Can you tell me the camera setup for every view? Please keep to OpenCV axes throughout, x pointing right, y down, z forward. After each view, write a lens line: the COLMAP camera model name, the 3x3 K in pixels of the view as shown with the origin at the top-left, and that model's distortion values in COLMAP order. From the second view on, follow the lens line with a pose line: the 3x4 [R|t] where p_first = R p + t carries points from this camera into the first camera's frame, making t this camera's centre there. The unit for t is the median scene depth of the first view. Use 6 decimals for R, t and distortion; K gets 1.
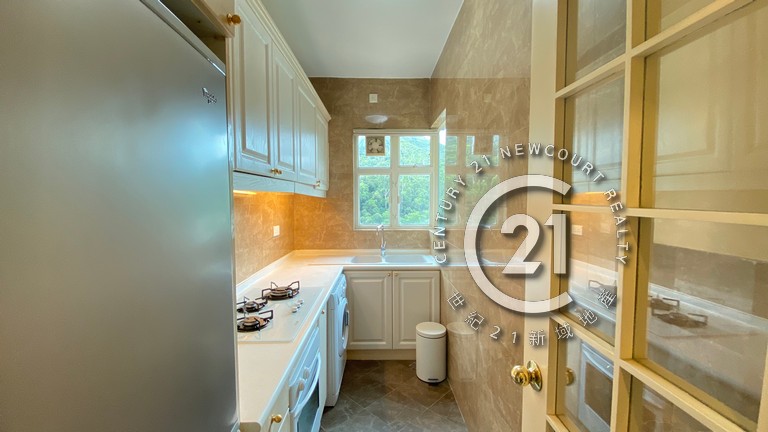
lens RADIAL K [[311.8, 0, 386.6], [0, 311.8, 211.7], [0, 0, 1]] dist [0.019397, -0.000141]
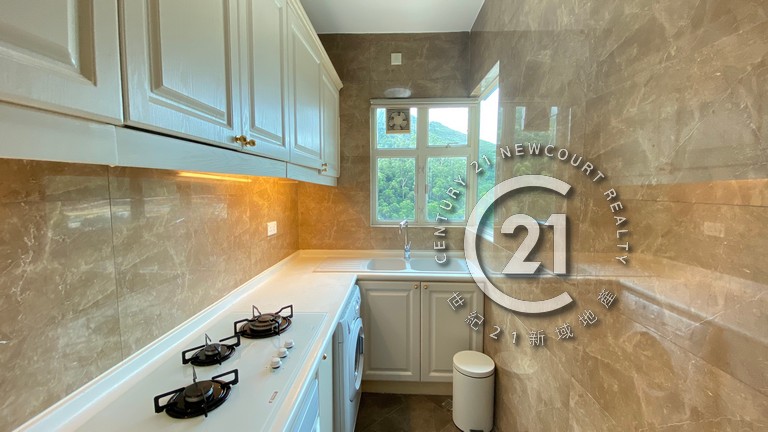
lens RADIAL K [[311.8, 0, 385.6], [0, 311.8, 215.2], [0, 0, 1]] dist [0.019397, -0.000141]
pose [[0.998332, 0.007790, -0.057203, -0.024535], [-0.005294, 0.999032, 0.043663, -0.007076], [0.057487, -0.043287, 0.997407, 0.233734]]
